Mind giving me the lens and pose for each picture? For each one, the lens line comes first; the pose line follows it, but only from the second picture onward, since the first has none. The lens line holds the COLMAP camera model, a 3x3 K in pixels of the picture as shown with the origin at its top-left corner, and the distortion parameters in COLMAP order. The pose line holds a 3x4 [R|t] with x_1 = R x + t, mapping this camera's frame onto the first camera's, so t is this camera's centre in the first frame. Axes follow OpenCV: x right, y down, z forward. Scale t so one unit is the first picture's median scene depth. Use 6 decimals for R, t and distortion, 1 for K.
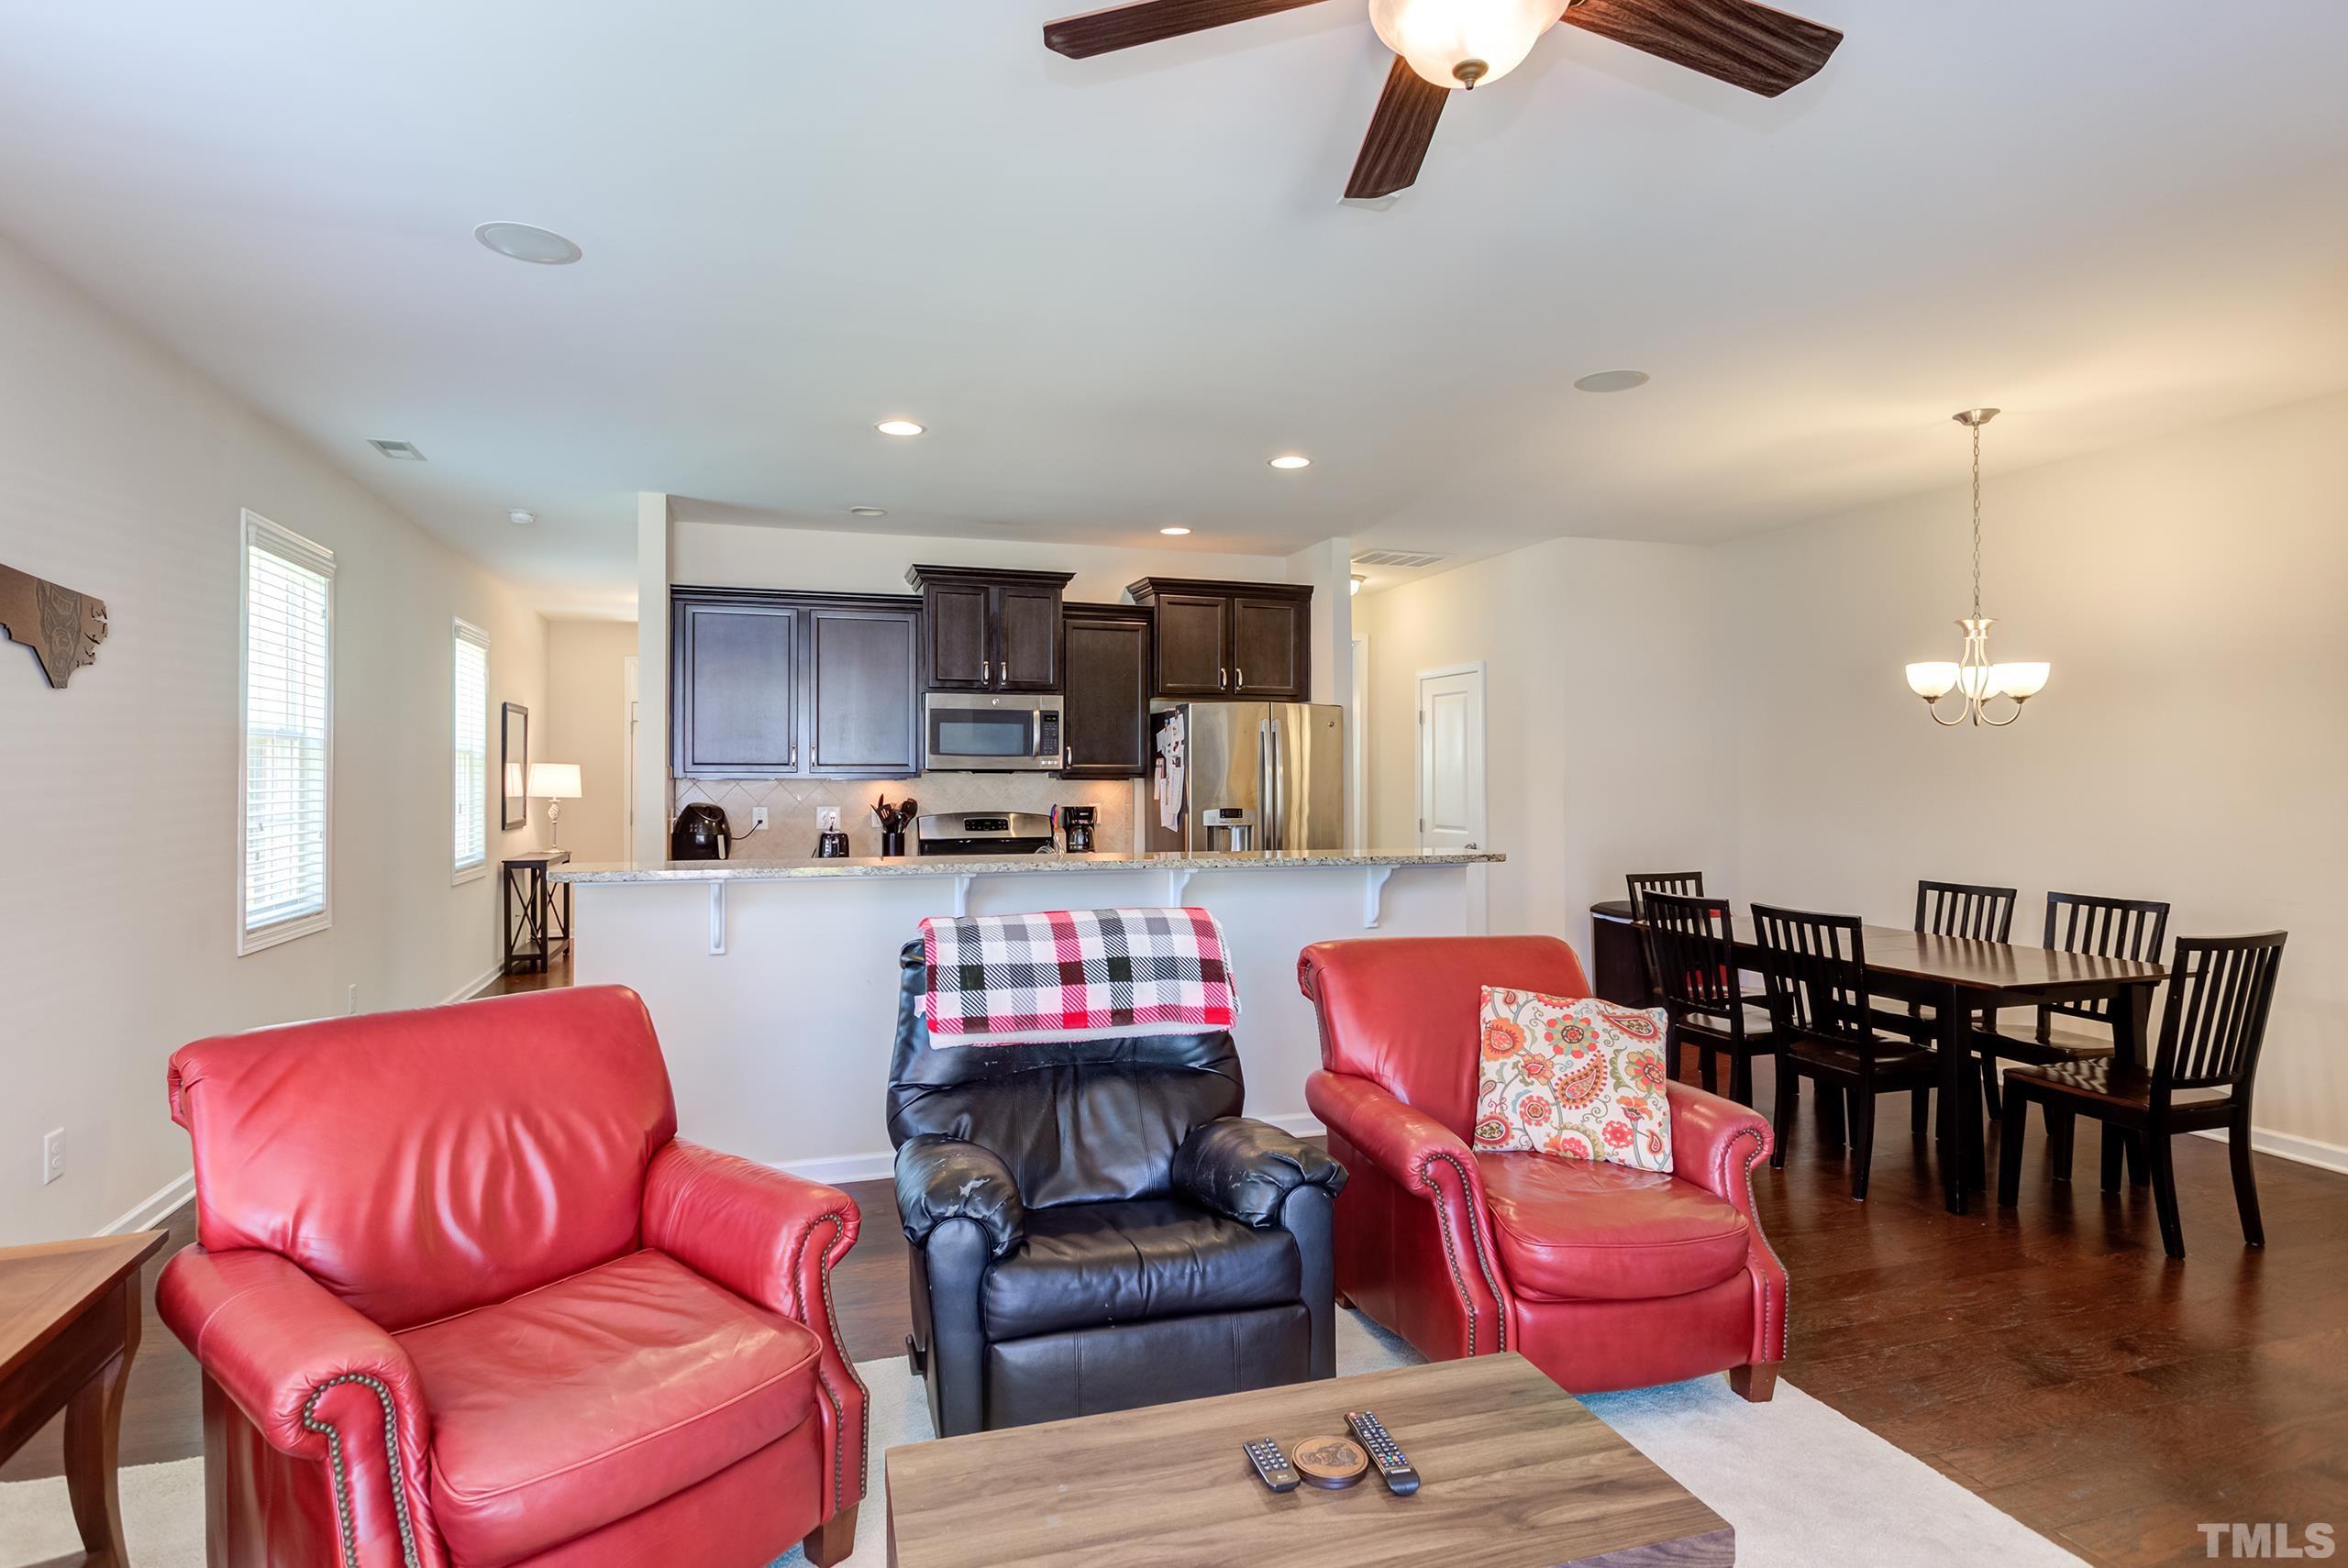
lens RADIAL K [[1145.7, 0, 1174.2], [0, 1145.7, 763.5], [0, 0, 1]] dist [-0.002753, 0.000251]
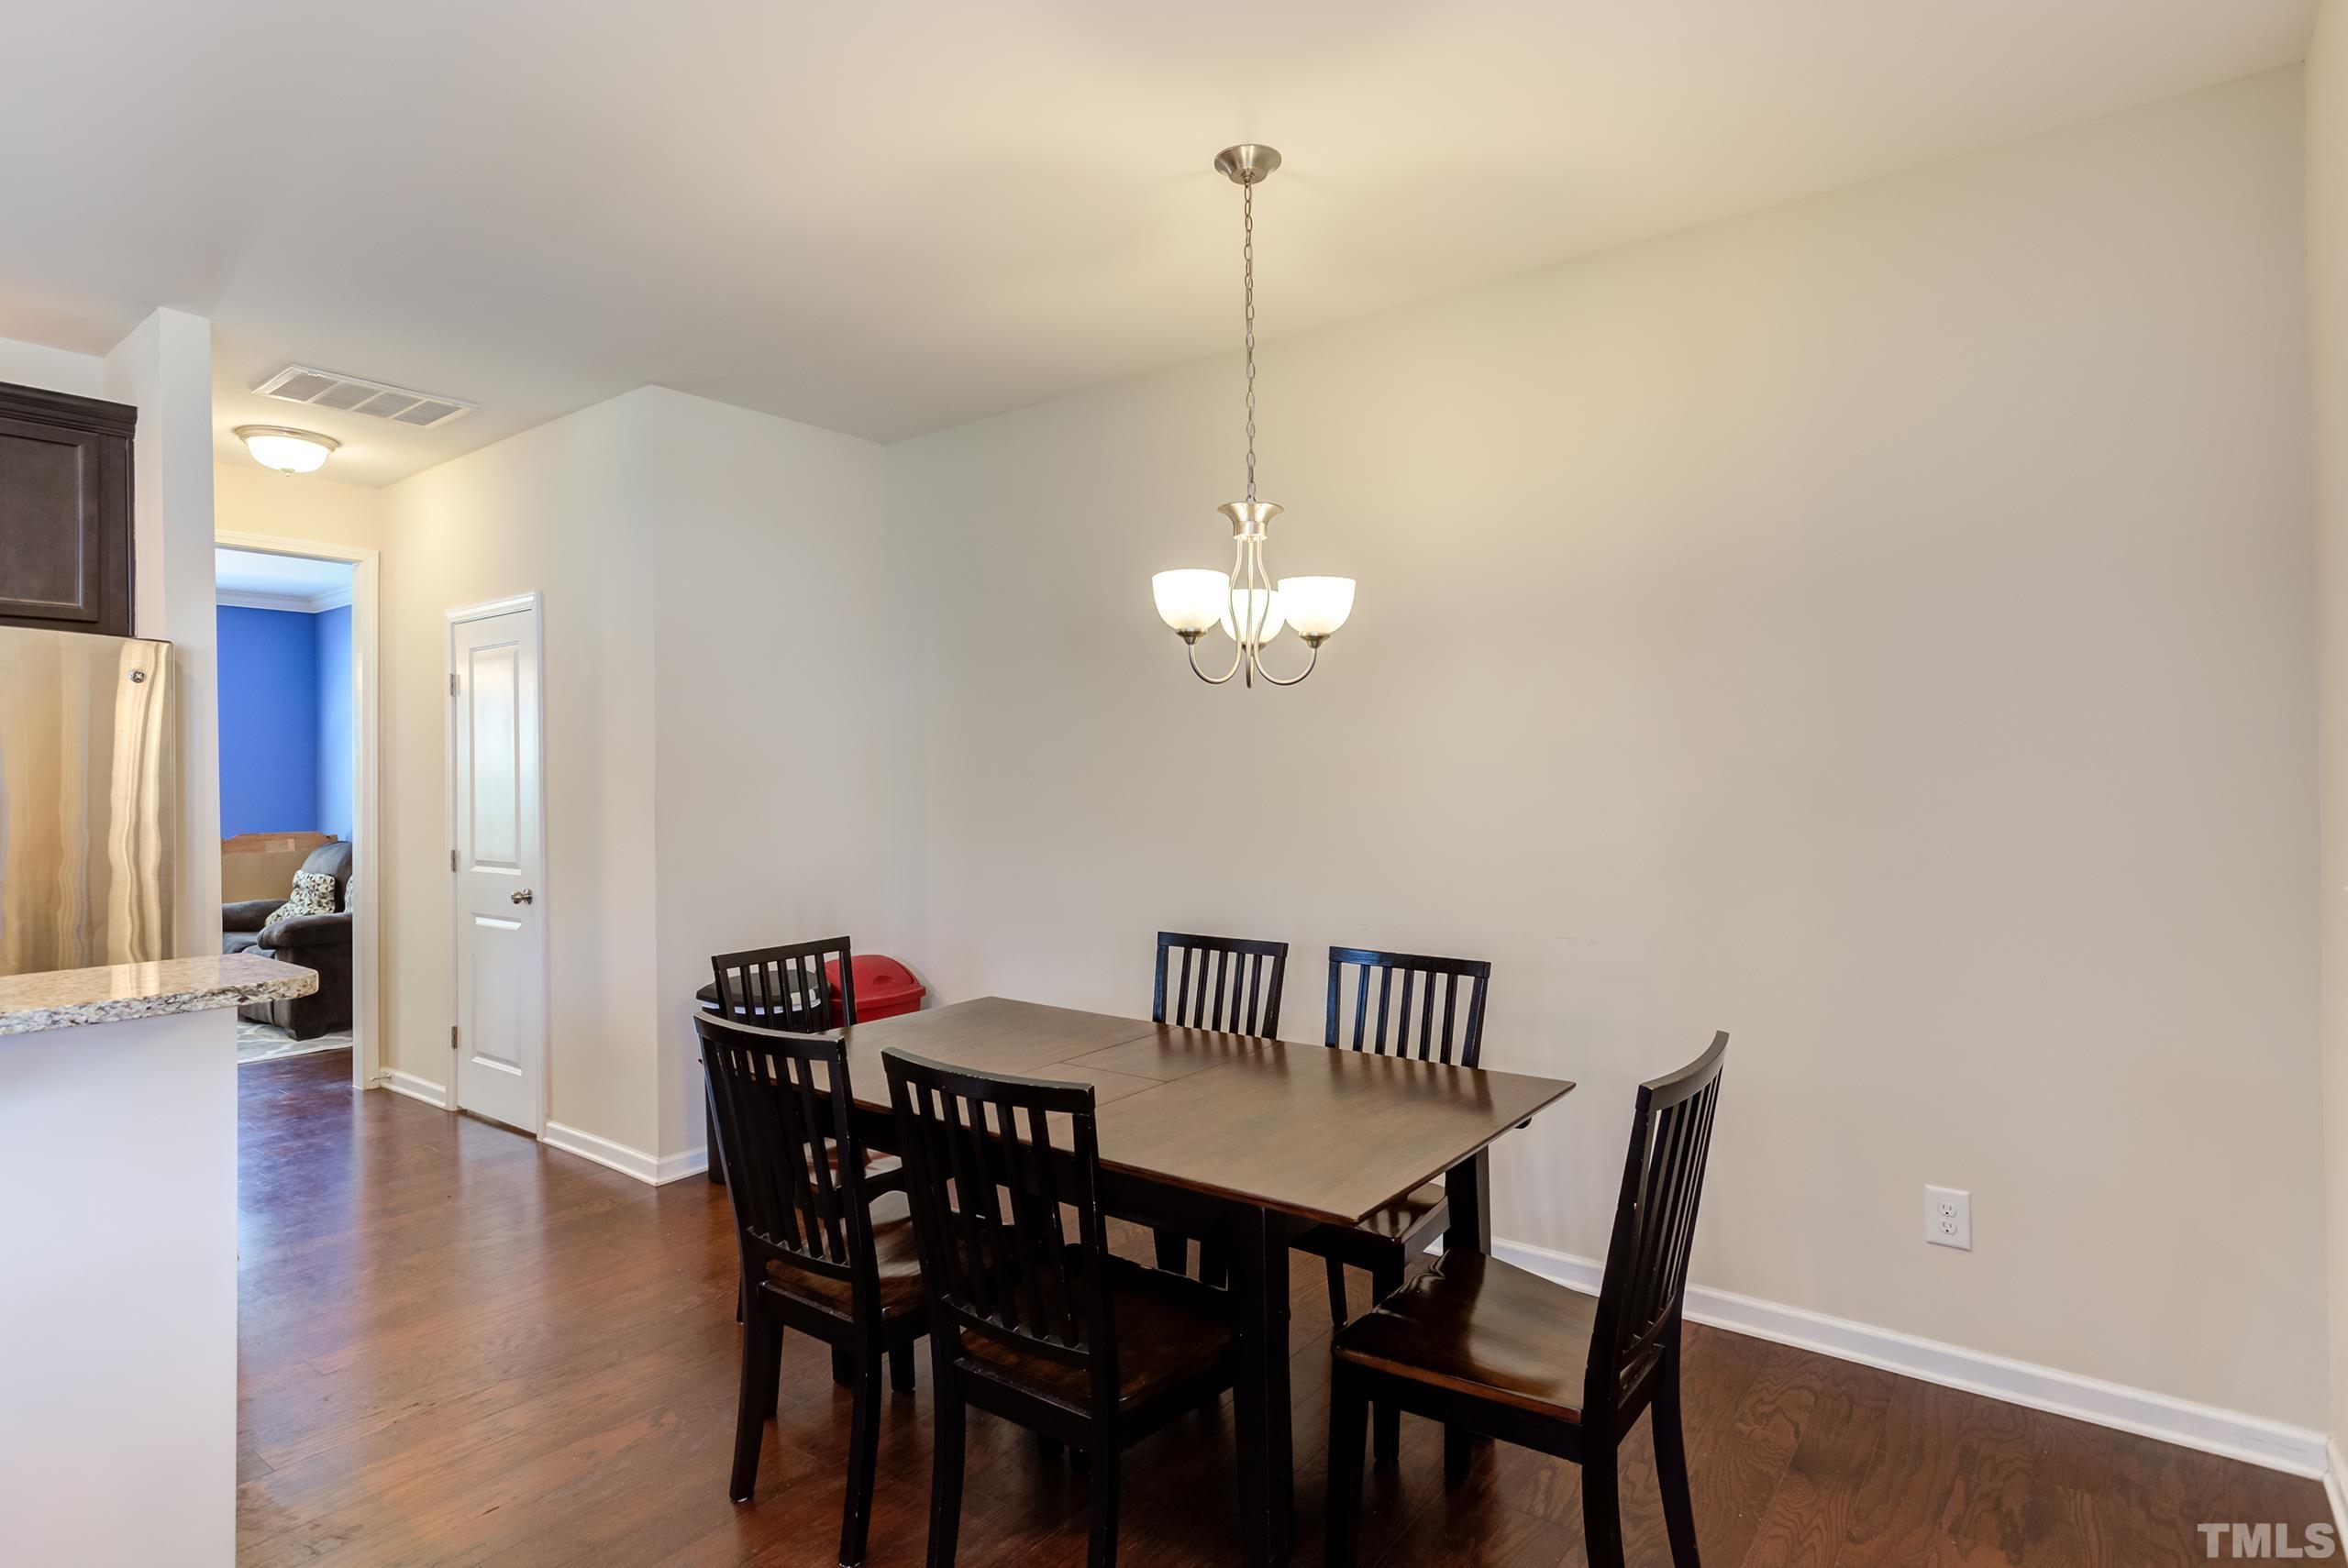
lens RADIAL K [[1145.7, 0, 1174.2], [0, 1145.7, 763.5], [0, 0, 1]] dist [-0.002753, 0.000251]
pose [[0.805969, -0.005605, 0.591931, 0.311220], [0.006274, 0.999980, 0.000926, 0.006528], [-0.591925, 0.002968, 0.805988, 0.534563]]
